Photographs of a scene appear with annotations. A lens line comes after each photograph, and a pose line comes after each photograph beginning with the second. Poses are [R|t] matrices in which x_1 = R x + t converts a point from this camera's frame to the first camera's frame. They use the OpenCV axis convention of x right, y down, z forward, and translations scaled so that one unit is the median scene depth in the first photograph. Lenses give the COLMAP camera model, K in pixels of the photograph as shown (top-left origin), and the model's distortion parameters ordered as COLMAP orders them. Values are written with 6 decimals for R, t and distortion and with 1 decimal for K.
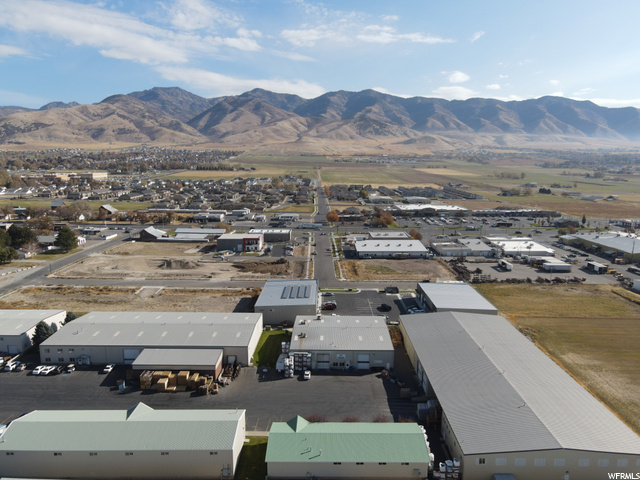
lens RADIAL K [[468.8, 0, 318.7], [0, 468.8, 242.0], [0, 0, 1]] dist [0.004352, 0.011537]
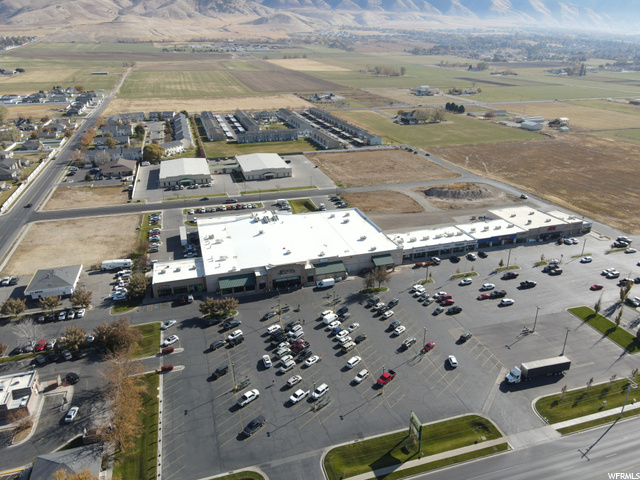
lens RADIAL K [[468.8, 0, 317.9], [0, 468.8, 236.5], [0, 0, 1]] dist [0.004352, 0.011537]
pose [[0.957715, -0.123773, 0.259734, 0.028437], [0.063490, 0.971401, 0.228801, -0.027783], [-0.280625, -0.202636, 0.938184, 0.113437]]
